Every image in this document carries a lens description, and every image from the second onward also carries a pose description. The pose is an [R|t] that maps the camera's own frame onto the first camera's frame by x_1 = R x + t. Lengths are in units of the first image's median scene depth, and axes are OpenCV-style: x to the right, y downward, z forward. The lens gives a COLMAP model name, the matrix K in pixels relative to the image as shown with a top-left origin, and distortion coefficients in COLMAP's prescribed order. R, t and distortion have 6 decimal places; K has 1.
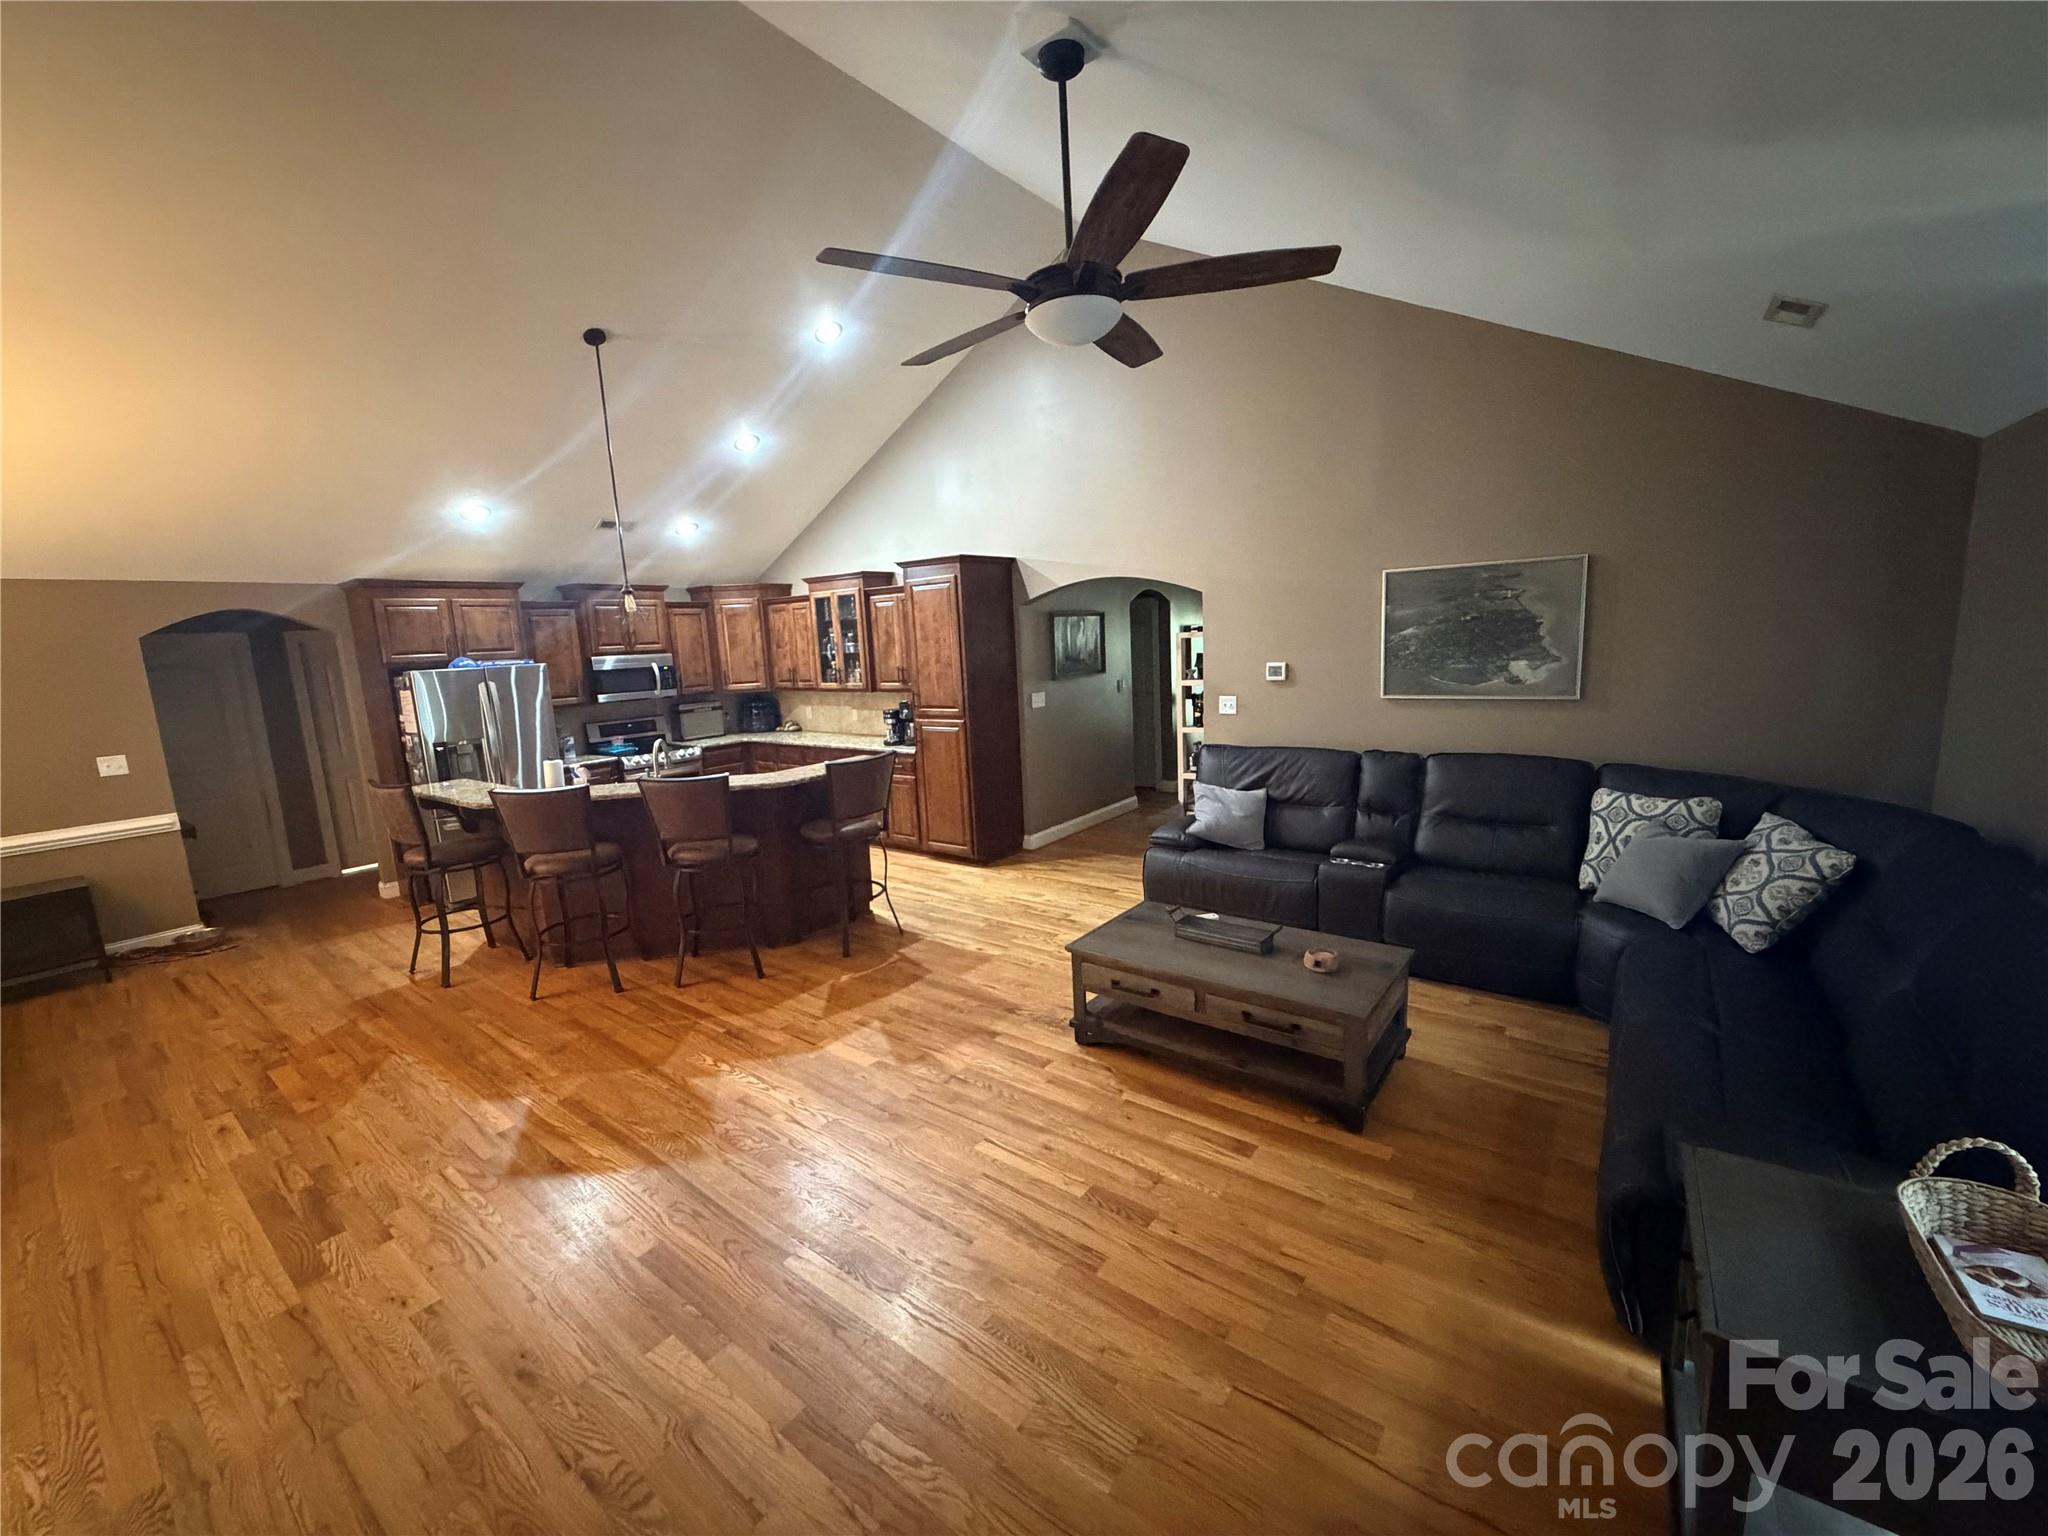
lens RADIAL K [[824.4, 0, 1018.9], [0, 824.4, 760.3], [0, 0, 1]] dist [0.004578, 0.000546]
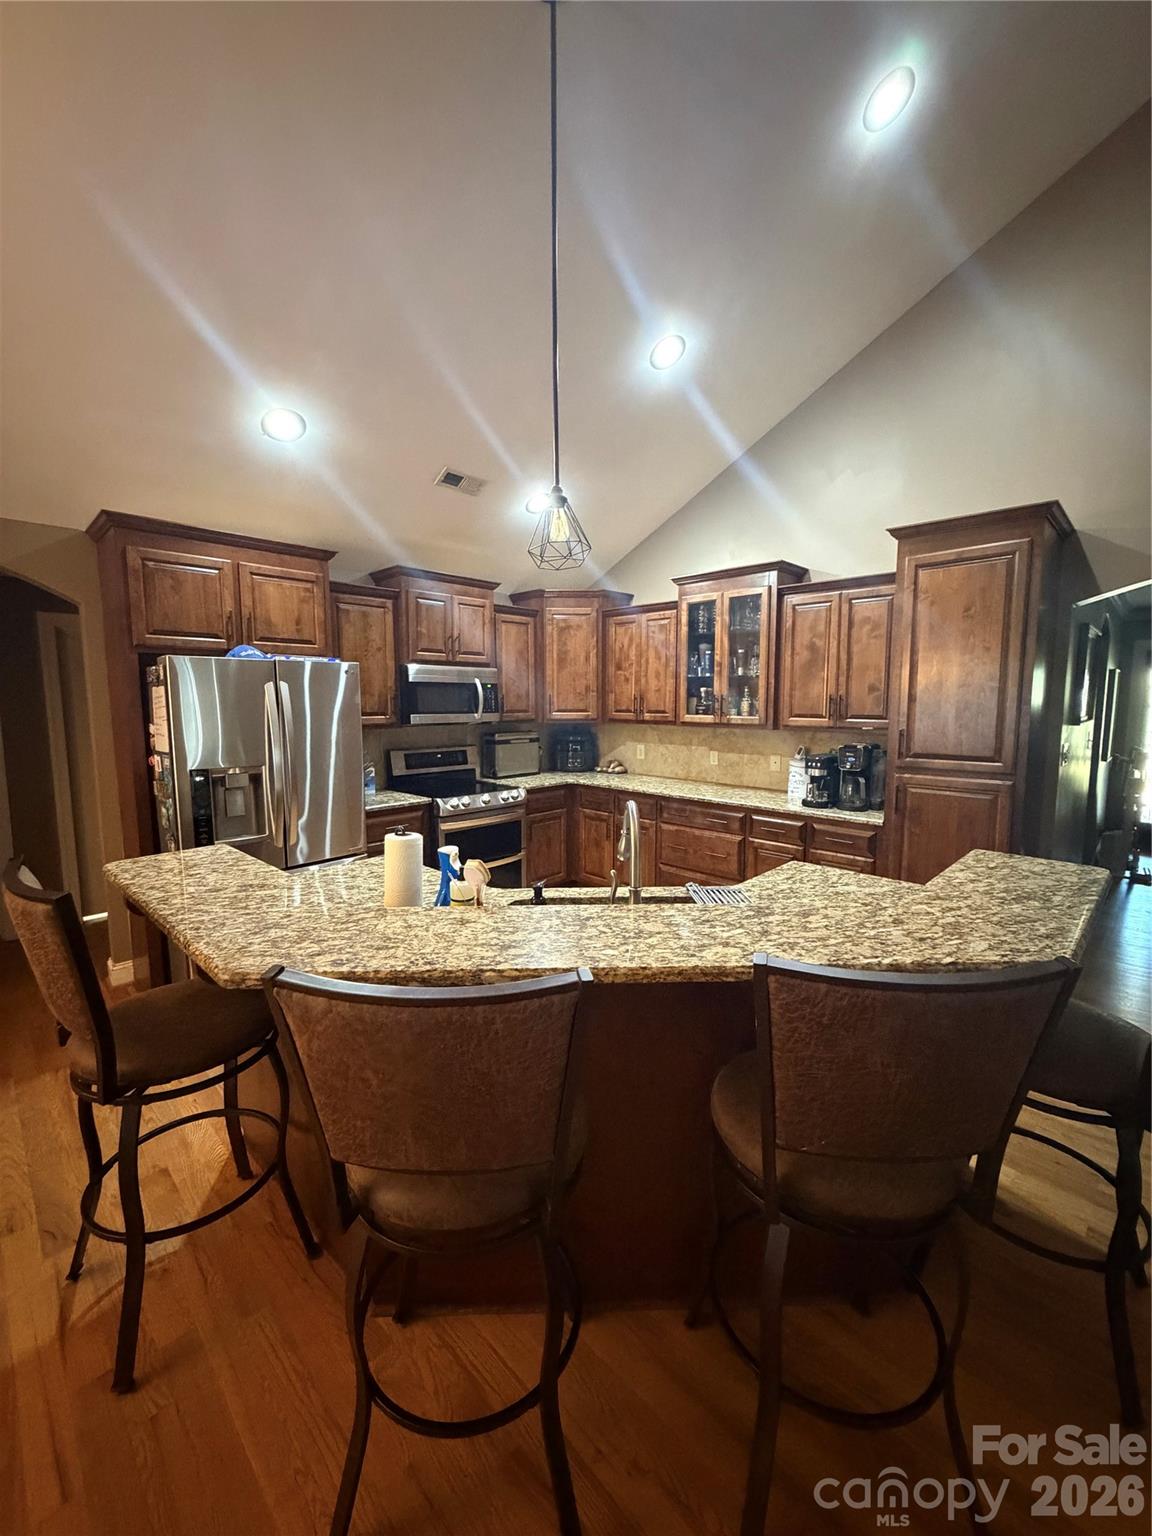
lens RADIAL K [[618.3, 0, 578.9], [0, 618.3, 755.1], [0, 0, 1]] dist [0.004578, 0.000546]
pose [[0.992905, 0.057223, -0.104235, -0.283111], [-0.063057, 0.996572, -0.053554, -0.020081], [0.100814, 0.059747, 0.993110, 0.434239]]
